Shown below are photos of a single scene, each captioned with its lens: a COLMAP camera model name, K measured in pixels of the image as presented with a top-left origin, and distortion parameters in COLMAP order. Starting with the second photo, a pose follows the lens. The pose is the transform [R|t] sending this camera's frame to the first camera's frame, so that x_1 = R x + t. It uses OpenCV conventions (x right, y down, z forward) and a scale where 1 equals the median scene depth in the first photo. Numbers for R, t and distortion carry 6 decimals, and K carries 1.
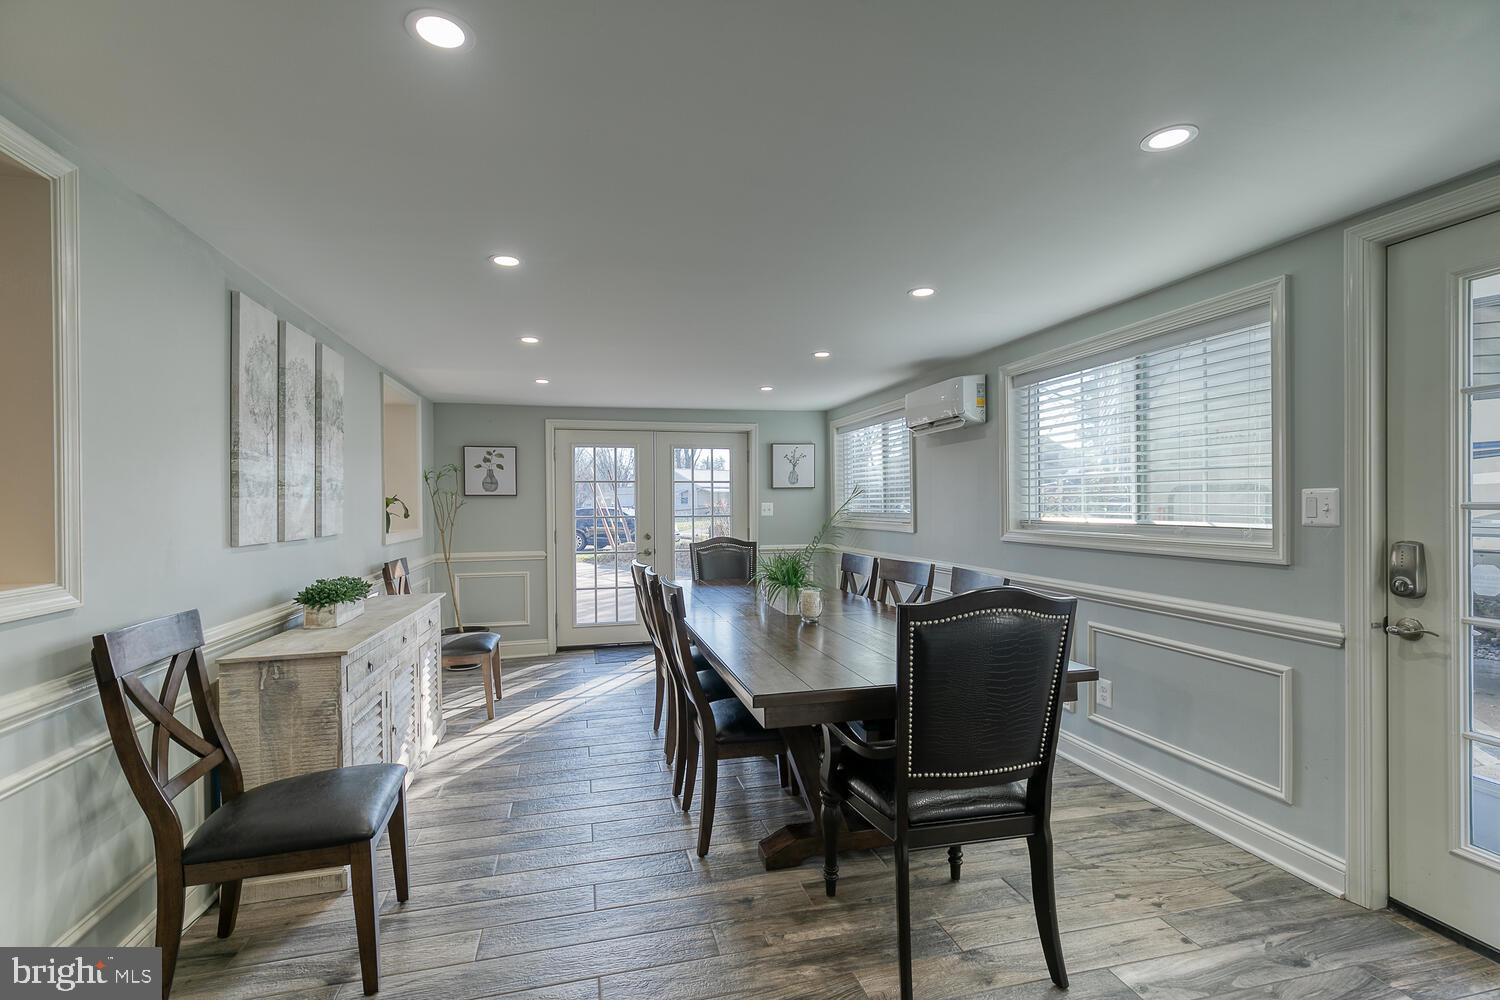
lens RADIAL K [[689.6, 0, 749.9], [0, 689.6, 502.1], [0, 0, 1]] dist [-0.000841, -0.000817]
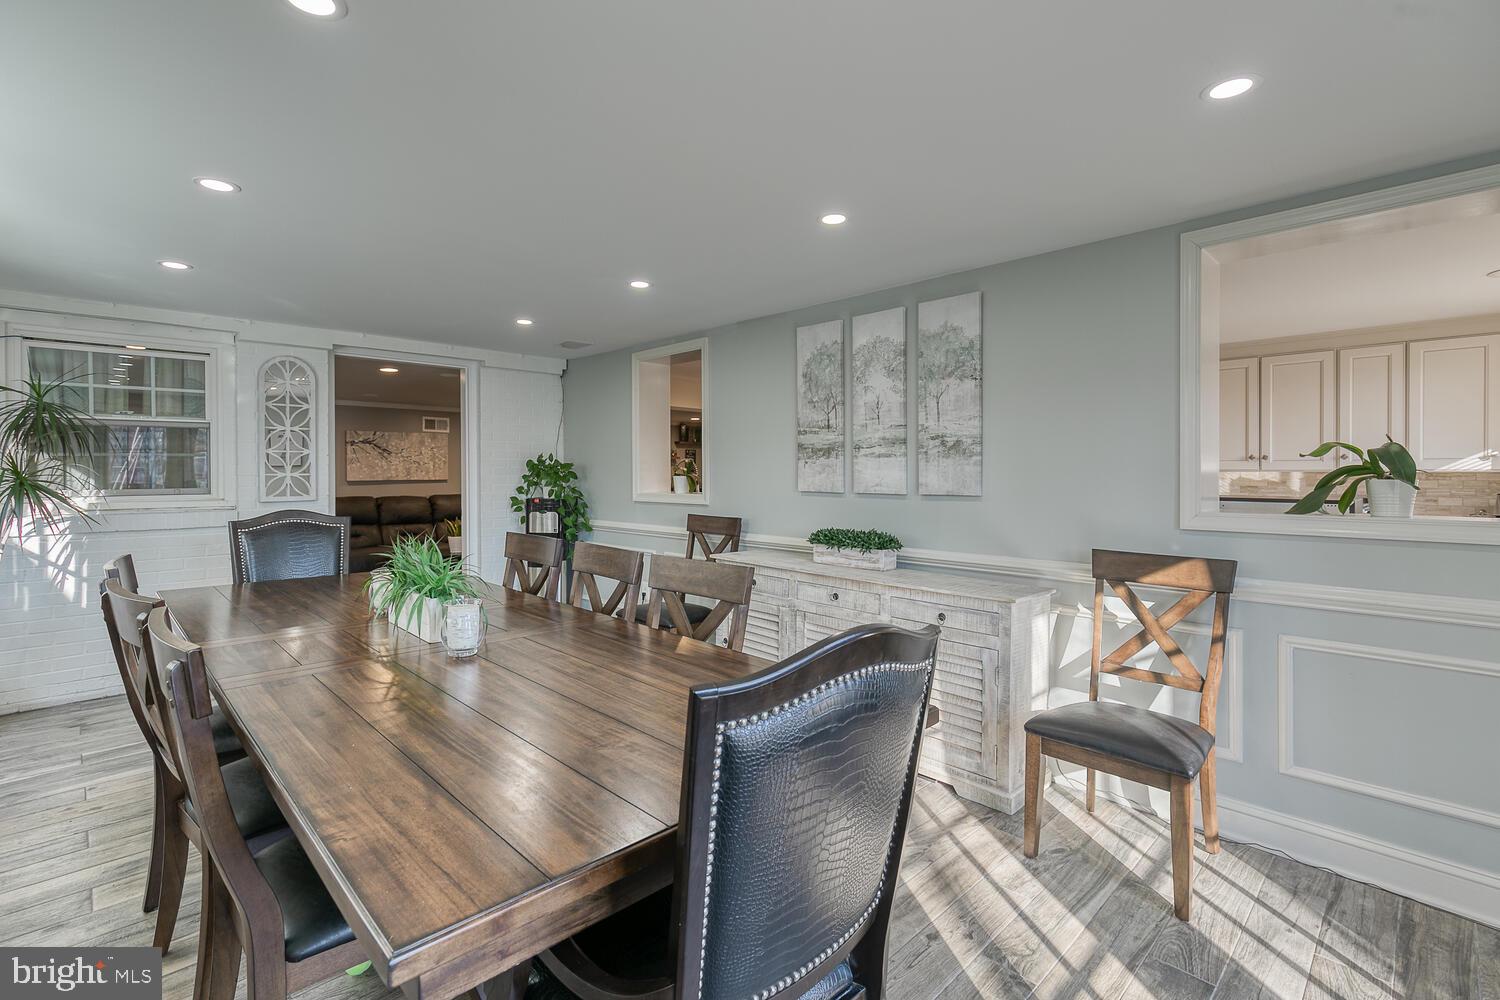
lens RADIAL K [[689.6, 0, 720.7], [0, 689.6, 471.2], [0, 0, 1]] dist [-0.000841, -0.000817]
pose [[-0.872903, 0.002537, -0.487887, 0.087455], [0.001881, 0.999997, 0.001835, 0.017583], [0.487890, 0.000684, -0.872905, 1.307733]]
